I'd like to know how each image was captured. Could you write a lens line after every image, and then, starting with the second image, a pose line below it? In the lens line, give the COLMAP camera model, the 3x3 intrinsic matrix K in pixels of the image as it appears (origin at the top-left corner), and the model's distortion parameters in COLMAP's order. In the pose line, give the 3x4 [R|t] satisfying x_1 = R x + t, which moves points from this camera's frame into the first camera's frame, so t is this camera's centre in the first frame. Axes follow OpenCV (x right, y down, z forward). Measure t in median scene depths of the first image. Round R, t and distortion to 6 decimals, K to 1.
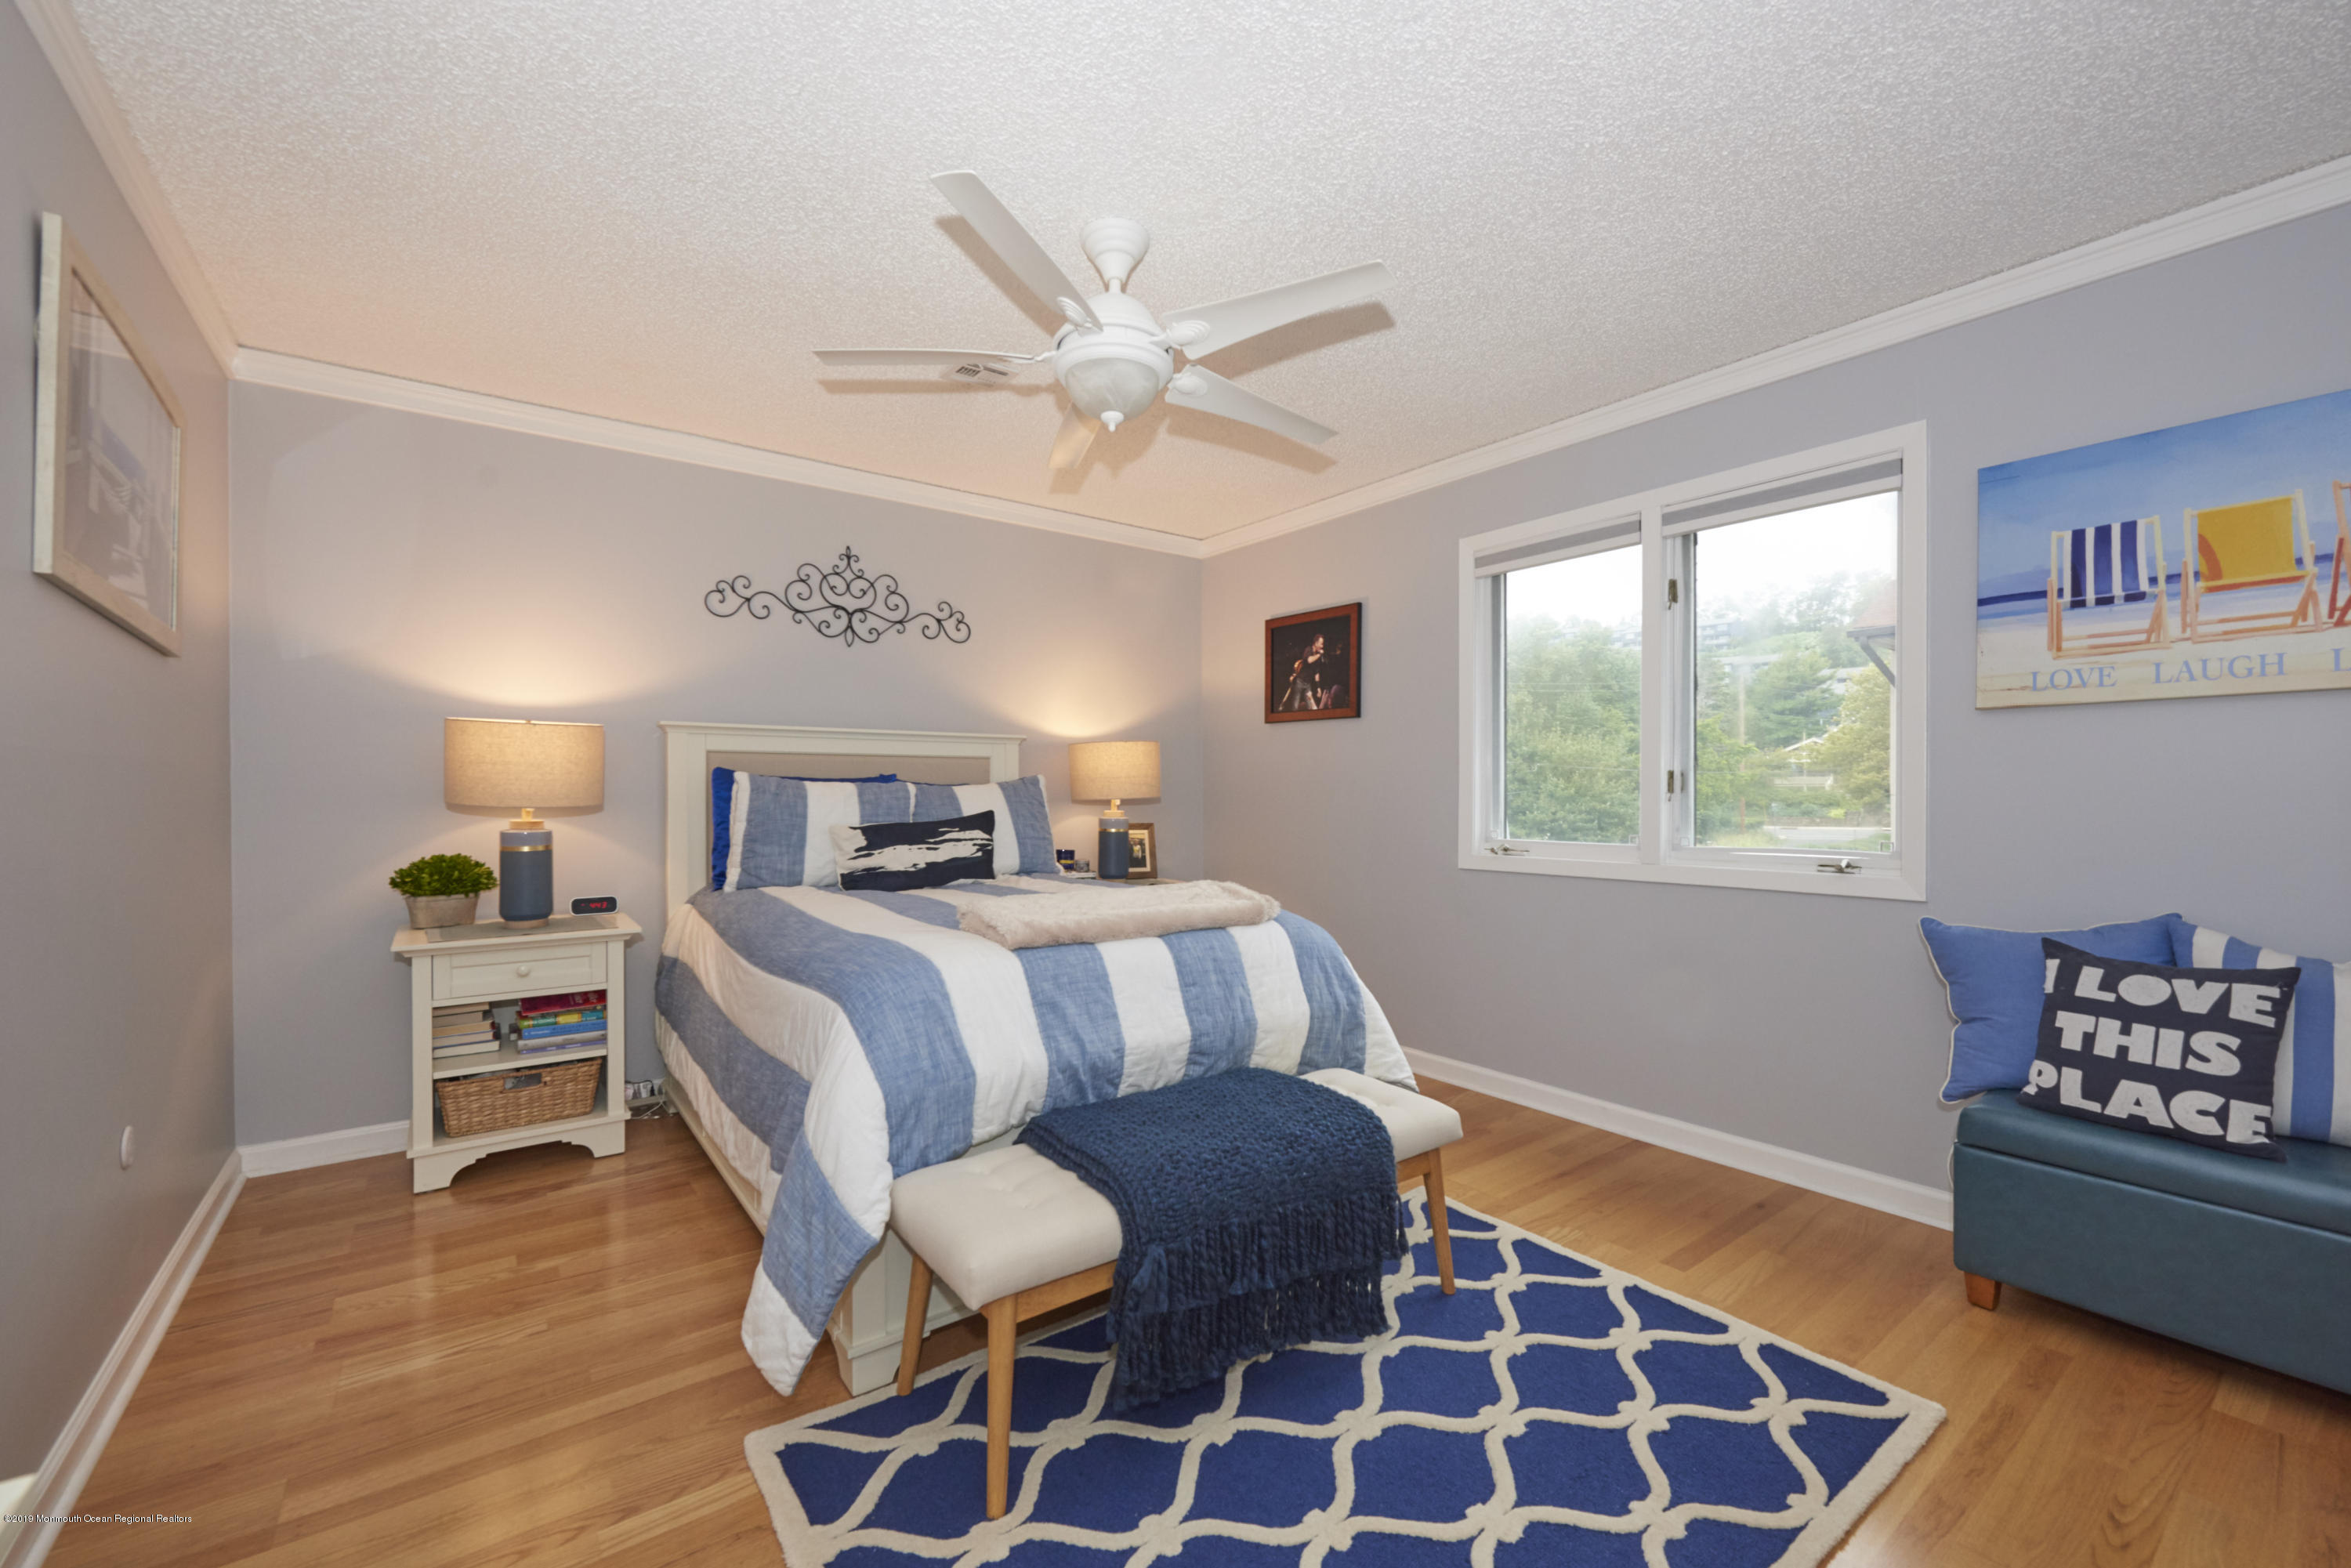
lens RADIAL K [[968.7, 0, 1175.5], [0, 968.7, 784.0], [0, 0, 1]] dist [0.016122, 0.000229]
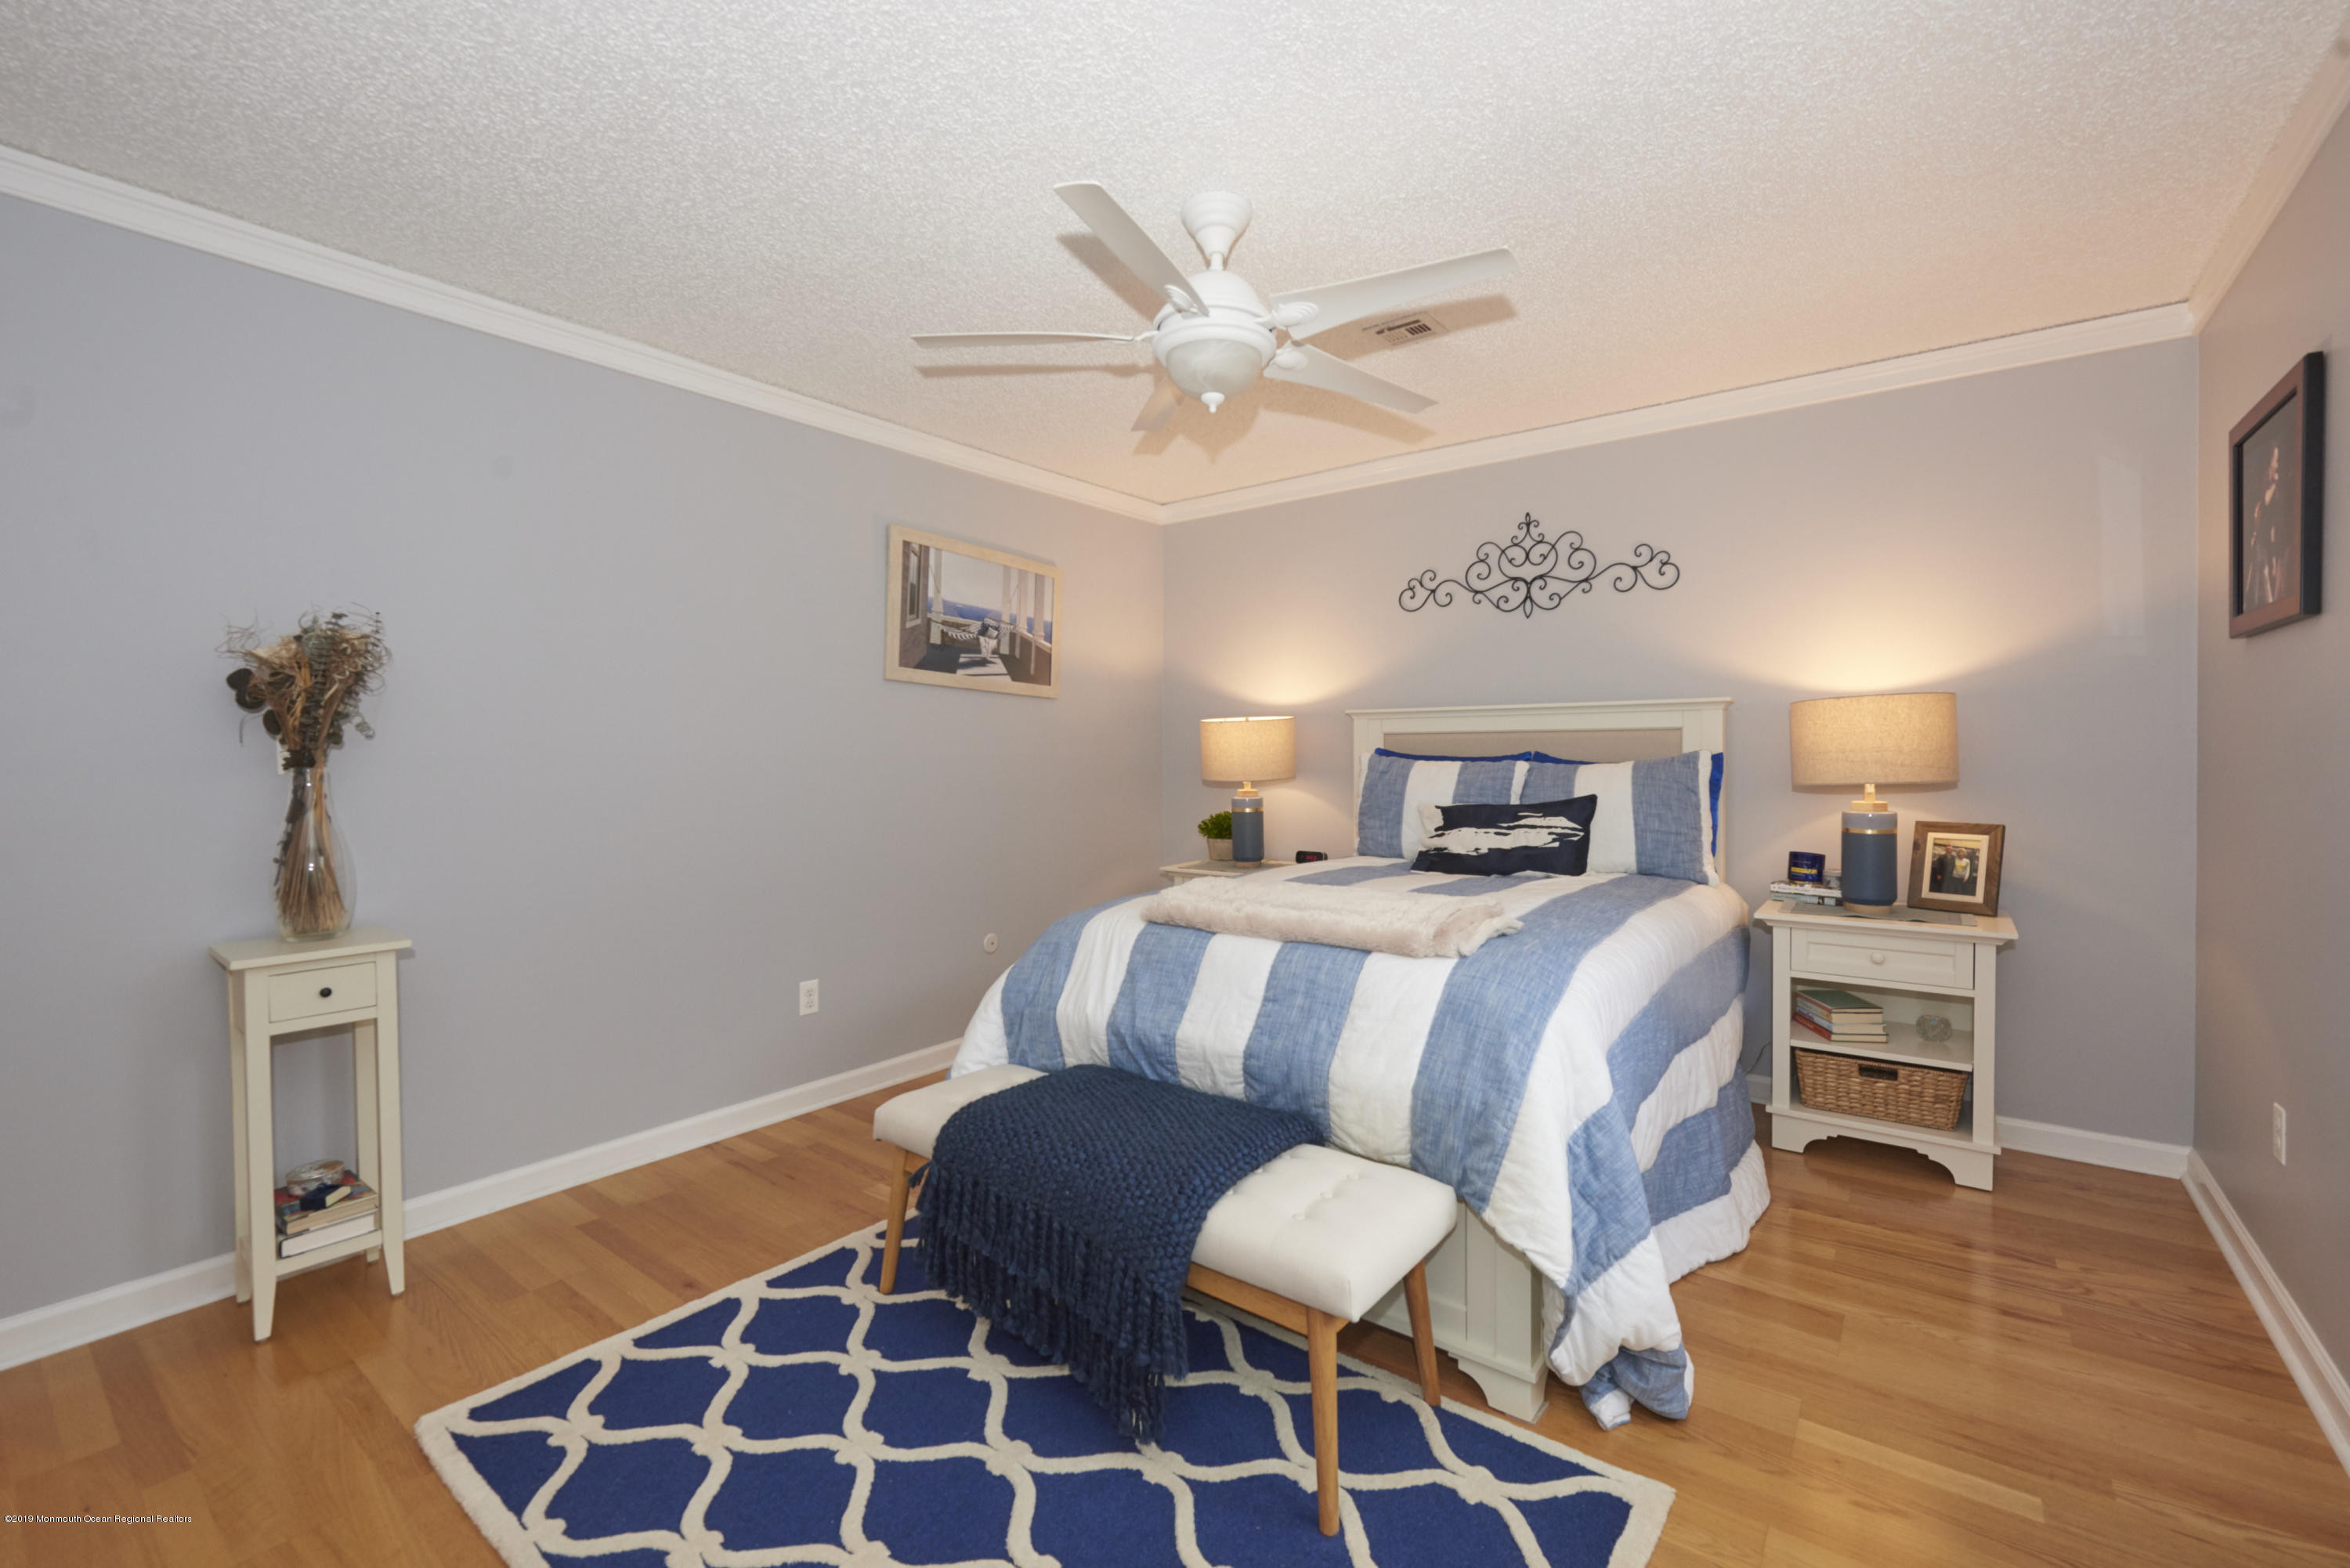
lens RADIAL K [[997.7, 0, 1170.9], [0, 997.7, 766.3], [0, 0, 1]] dist [0.000035, 0.000143]
pose [[0.276588, -0.002562, -0.960985, 0.504049], [0.004811, 0.999988, -0.001281, 0.003029], [0.960977, -0.004269, 0.276597, 0.393595]]
